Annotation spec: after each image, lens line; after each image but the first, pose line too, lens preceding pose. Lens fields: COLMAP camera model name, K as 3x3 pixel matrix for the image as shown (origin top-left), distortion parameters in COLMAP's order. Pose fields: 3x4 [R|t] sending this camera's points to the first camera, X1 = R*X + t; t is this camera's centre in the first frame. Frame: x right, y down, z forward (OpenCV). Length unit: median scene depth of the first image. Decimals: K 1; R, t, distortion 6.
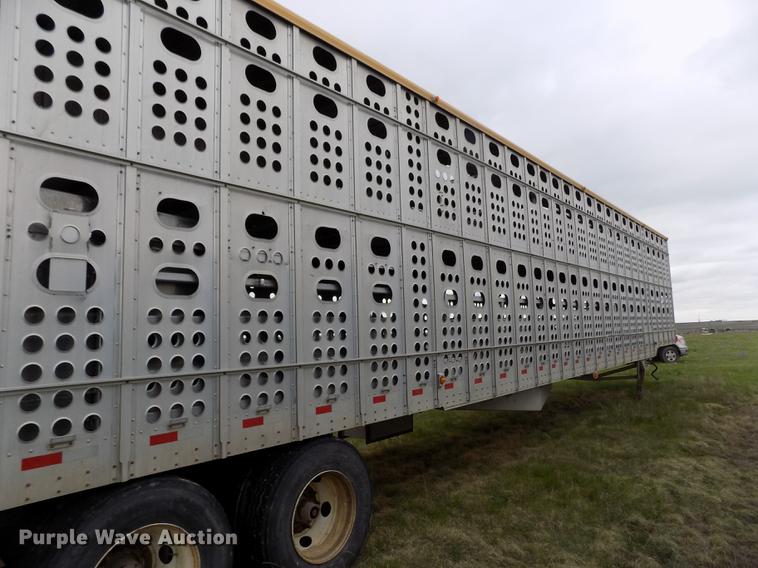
lens RADIAL K [[544.0, 0, 371.3], [0, 544.0, 286.7], [0, 0, 1]] dist [-0.045325, 0.002064]
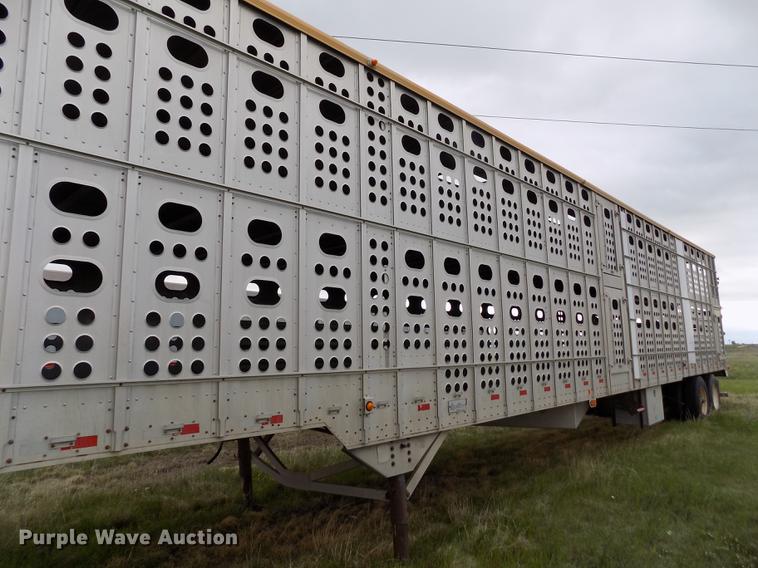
lens RADIAL K [[498.7, 0, 376.7], [0, 498.7, 270.6], [0, 0, 1]] dist [-0.031223, 0.004860]
pose [[0.994356, 0.016127, -0.104860, 0.097845], [-0.022154, 0.998153, -0.056569, 0.006862], [0.103754, 0.058573, 0.992877, 0.121598]]
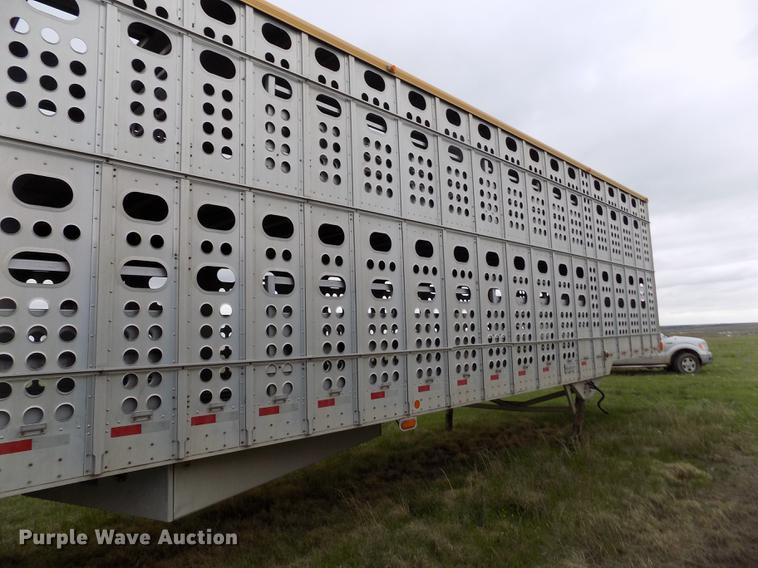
lens RADIAL K [[450.2, 0, 376.2], [0, 450.2, 283.8], [0, 0, 1]] dist [-0.030706, 0.010012]
pose [[0.985494, -0.001812, -0.169700, 0.132782], [0.000328, 0.999961, -0.008771, 0.009477], [0.169709, 0.008588, 0.985457, 0.165231]]
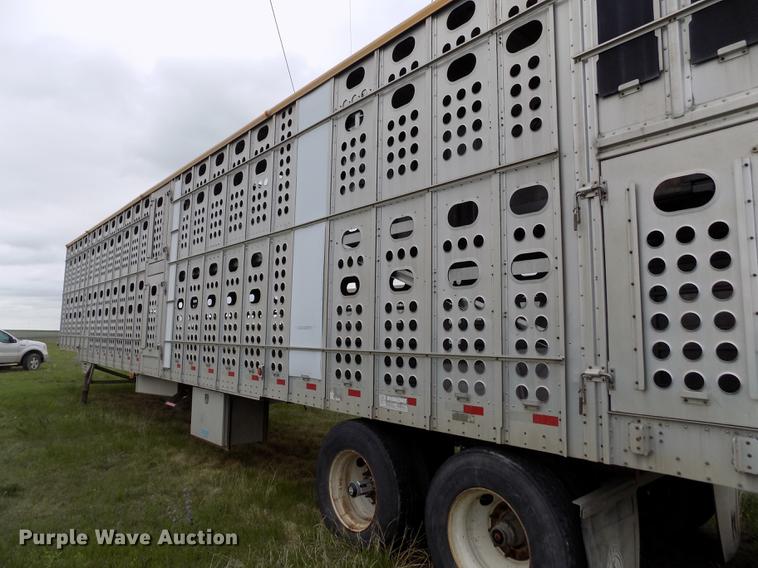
lens RADIAL K [[575.2, 0, 364.8], [0, 575.2, 226.9], [0, 0, 1]] dist [-0.042504, 0.013007]
pose [[-0.252352, -0.128790, -0.959026, 1.061616], [0.103388, 0.981841, -0.159058, 0.078490], [0.962096, -0.139291, -0.234454, 1.313133]]
